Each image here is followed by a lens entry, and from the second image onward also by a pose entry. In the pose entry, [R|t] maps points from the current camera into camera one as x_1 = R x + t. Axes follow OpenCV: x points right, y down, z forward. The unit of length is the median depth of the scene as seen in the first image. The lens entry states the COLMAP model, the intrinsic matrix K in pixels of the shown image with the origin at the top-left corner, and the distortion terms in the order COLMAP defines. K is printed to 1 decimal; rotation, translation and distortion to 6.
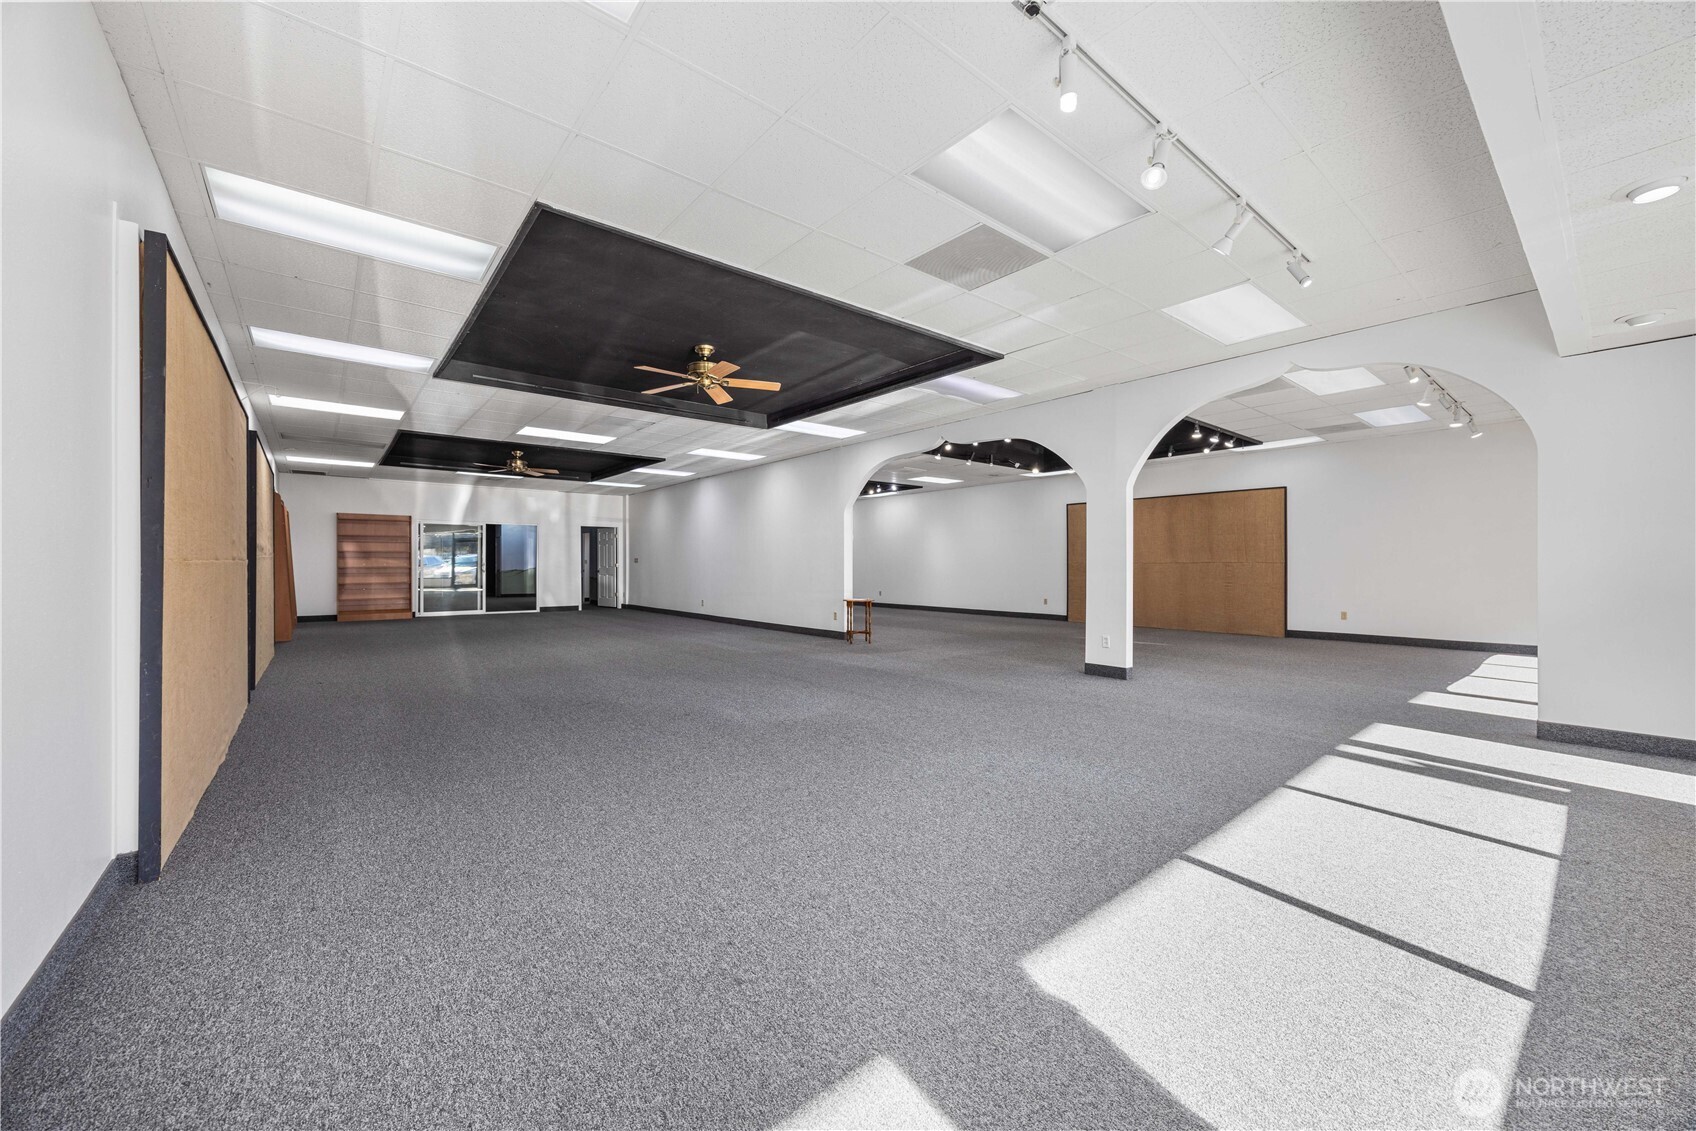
lens RADIAL K [[641.5, 0, 848.0], [0, 641.5, 565.5], [0, 0, 1]] dist [-0.014254, 0.000059]
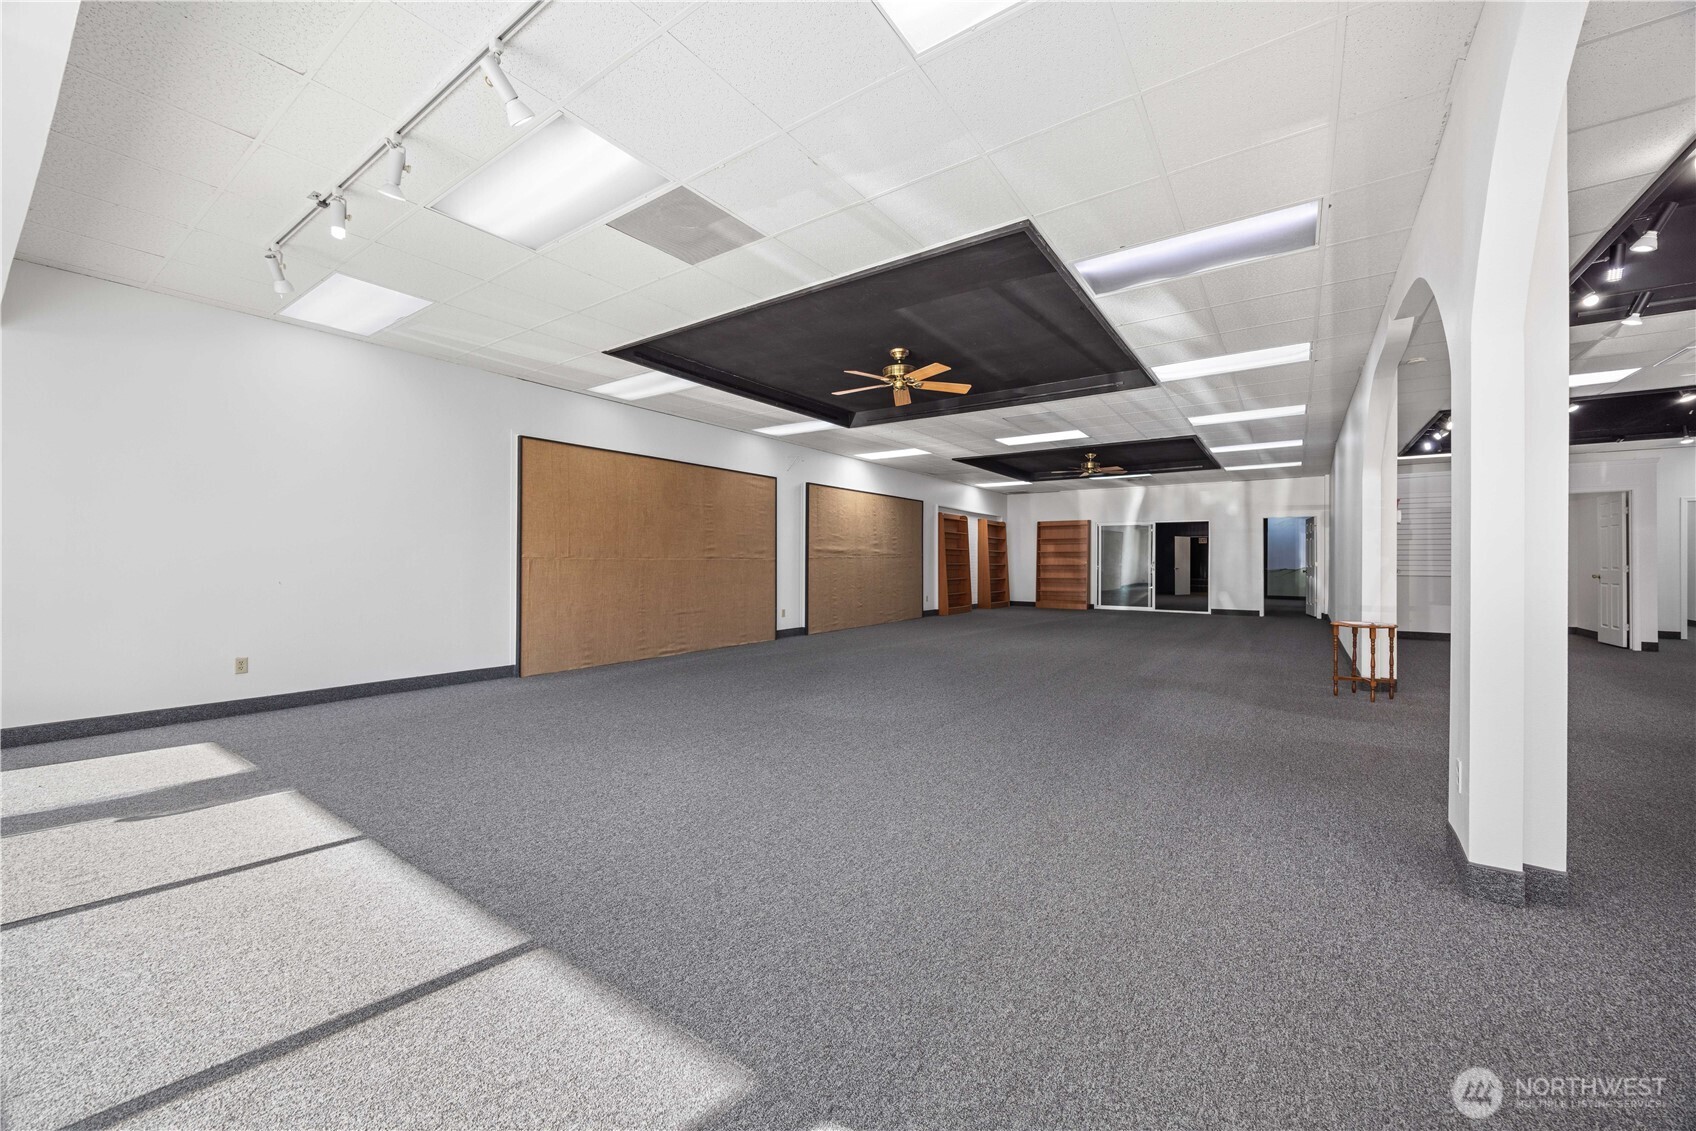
lens RADIAL K [[644.0, 0, 831.2], [0, 644.0, 563.1], [0, 0, 1]] dist [-0.003503, 0.000074]
pose [[0.256570, 0.001508, -0.966525, 0.328013], [-0.002730, 0.999996, 0.000835, -0.000277], [0.966522, 0.002425, 0.256573, 0.276172]]
